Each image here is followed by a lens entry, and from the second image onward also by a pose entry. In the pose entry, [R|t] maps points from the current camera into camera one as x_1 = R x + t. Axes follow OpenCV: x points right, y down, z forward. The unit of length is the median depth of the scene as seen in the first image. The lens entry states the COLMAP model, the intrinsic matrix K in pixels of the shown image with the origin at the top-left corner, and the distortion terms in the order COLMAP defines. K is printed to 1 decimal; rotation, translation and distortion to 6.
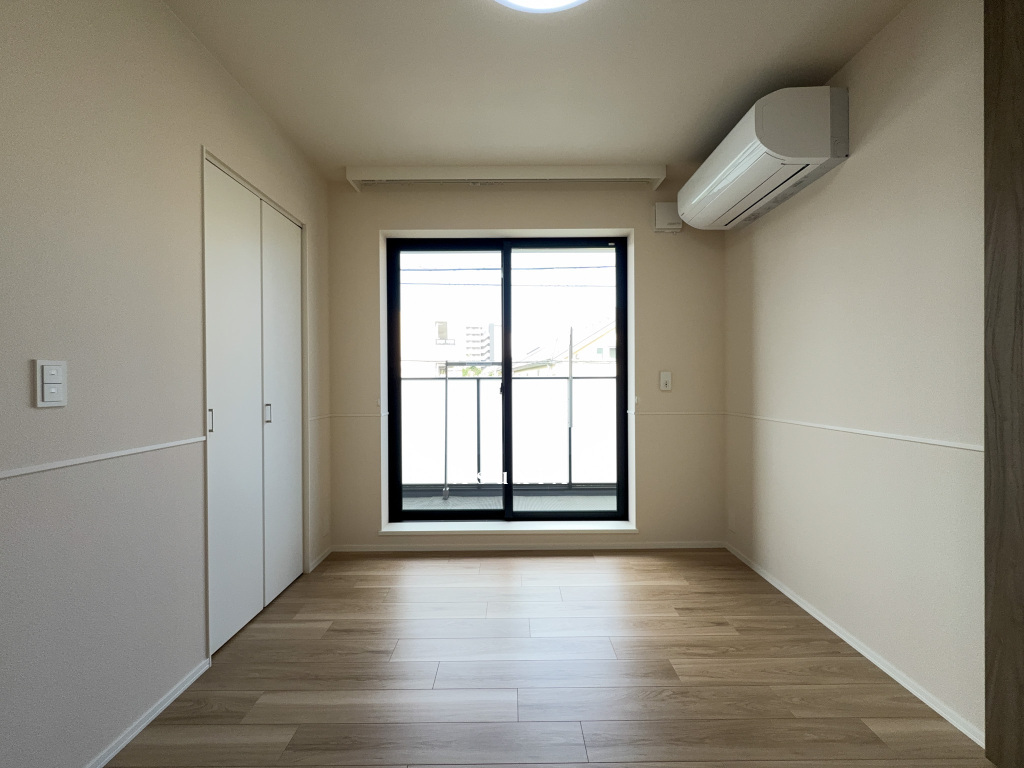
lens RADIAL K [[413.6, 0, 598.9], [0, 413.6, 400.9], [0, 0, 1]] dist [0.014961, -0.000420]
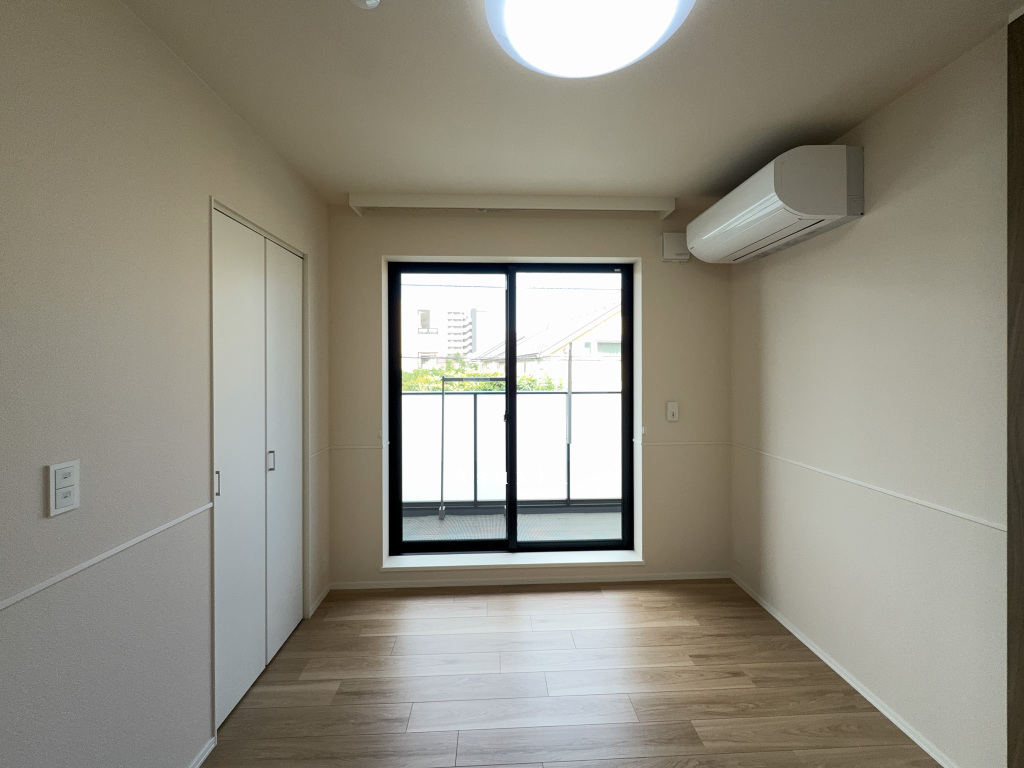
lens RADIAL K [[413.6, 0, 576.9], [0, 413.6, 347.7], [0, 0, 1]] dist [0.014961, -0.000420]
pose [[0.999026, 0.006874, 0.043581, -0.123785], [-0.007077, 0.999965, 0.004515, -0.222264], [-0.043549, -0.004819, 0.999040, 0.010332]]
